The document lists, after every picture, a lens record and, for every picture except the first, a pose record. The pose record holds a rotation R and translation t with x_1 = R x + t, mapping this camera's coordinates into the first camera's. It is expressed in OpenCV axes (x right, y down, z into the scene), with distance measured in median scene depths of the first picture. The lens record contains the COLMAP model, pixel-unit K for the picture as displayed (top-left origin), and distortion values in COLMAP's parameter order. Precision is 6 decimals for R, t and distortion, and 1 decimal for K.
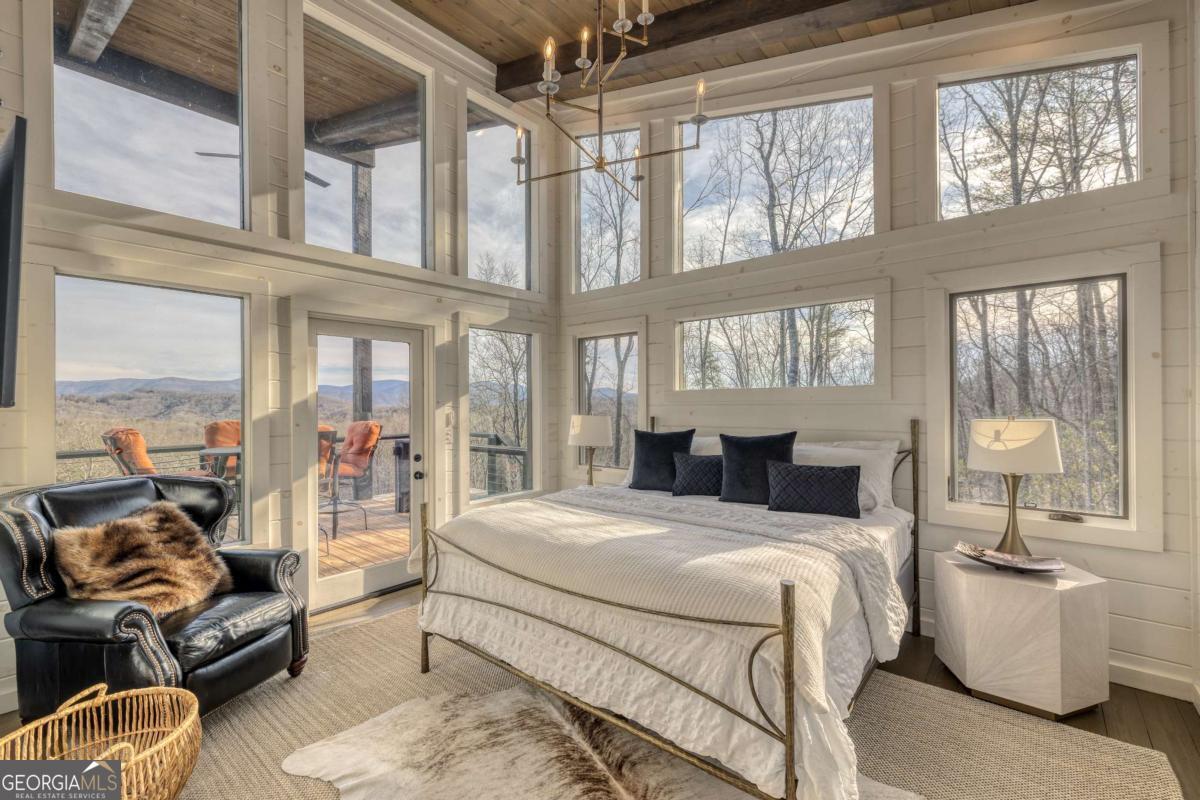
lens RADIAL K [[521.4, 0, 590.2], [0, 521.4, 402.7], [0, 0, 1]] dist [-0.001774, 0.000358]
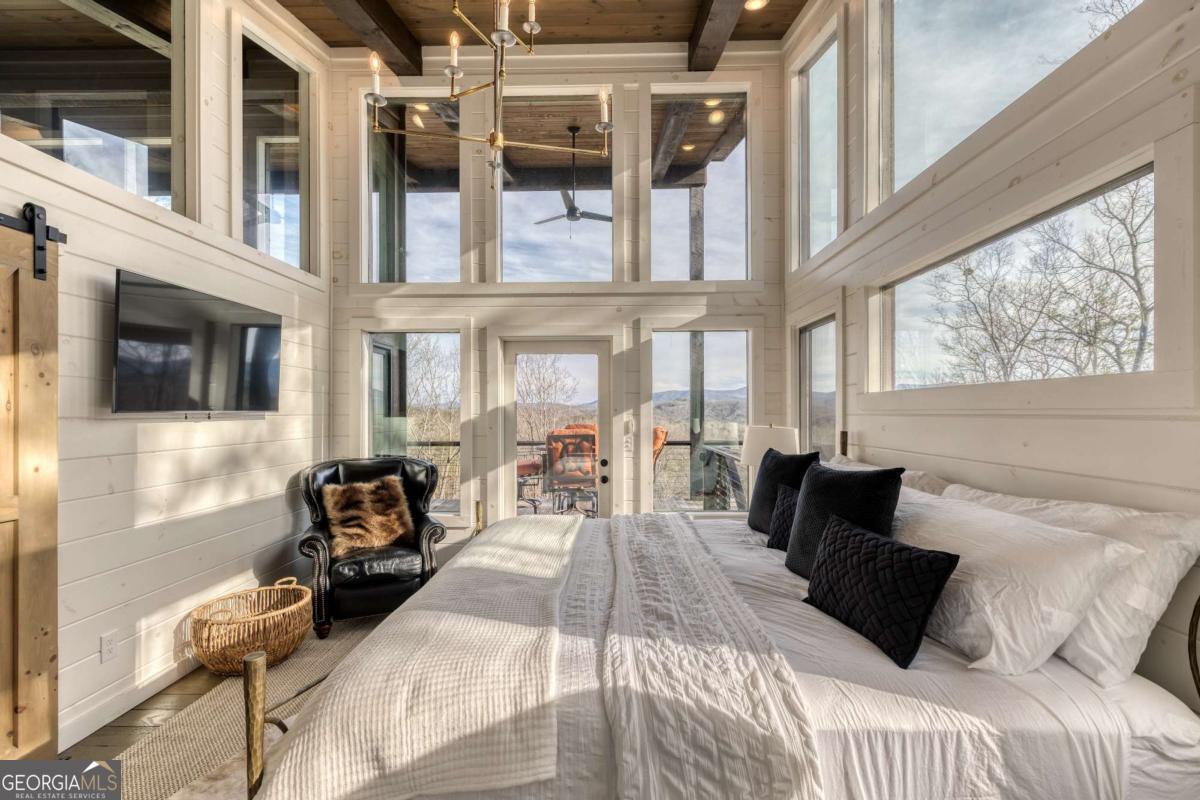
lens RADIAL K [[521.4, 0, 625.5], [0, 521.4, 411.1], [0, 0, 1]] dist [-0.001774, 0.000358]
pose [[0.635964, 0.003057, -0.771712, 0.519775], [0.000794, 0.999989, 0.004616, -0.002767], [0.771718, -0.003549, 0.635955, 0.376564]]
